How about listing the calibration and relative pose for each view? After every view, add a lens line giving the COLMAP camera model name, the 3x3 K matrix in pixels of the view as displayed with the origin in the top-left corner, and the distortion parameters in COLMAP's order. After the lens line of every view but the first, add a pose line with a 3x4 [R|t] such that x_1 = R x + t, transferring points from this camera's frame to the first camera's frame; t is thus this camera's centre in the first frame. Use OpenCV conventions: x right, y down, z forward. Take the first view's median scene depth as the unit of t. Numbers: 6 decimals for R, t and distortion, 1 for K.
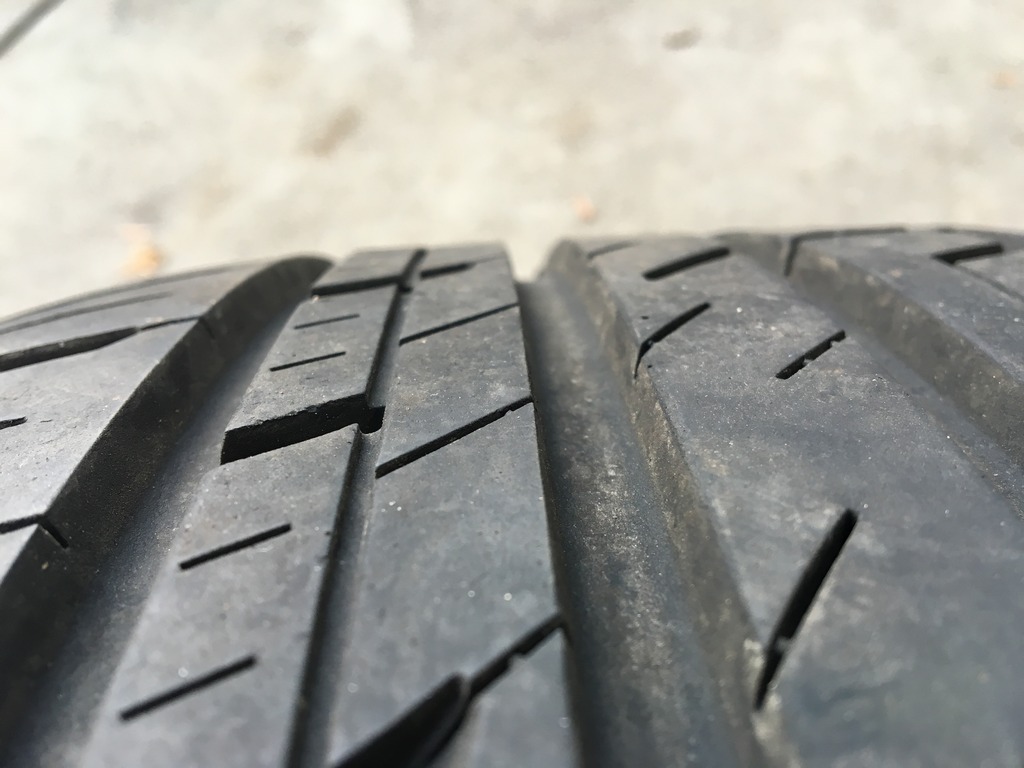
lens RADIAL K [[865.4, 0, 511.7], [0, 865.4, 383.7], [0, 0, 1]] dist [0.012465, -0.002027]
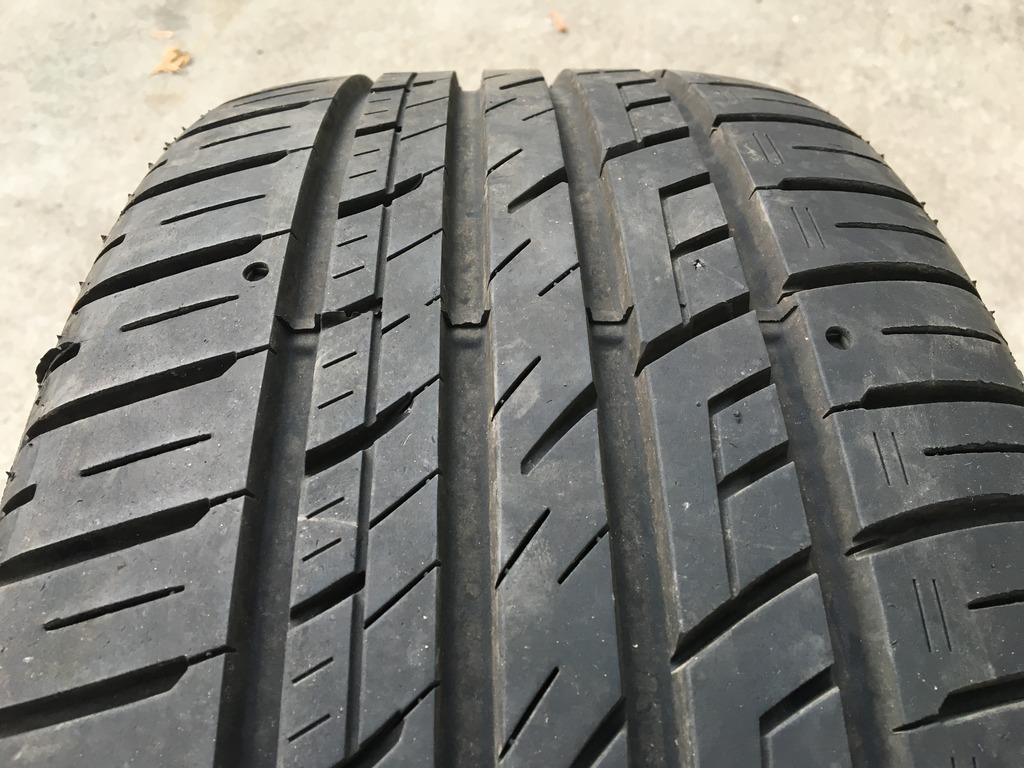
lens RADIAL K [[865.4, 0, 512.6], [0, 865.4, 384.1], [0, 0, 1]] dist [0.012465, -0.002027]
pose [[0.999529, 0.028264, 0.011951, 0.259234], [-0.030044, 0.980613, 0.193636, 0.338345], [-0.006246, -0.193904, 0.981001, -2.408170]]
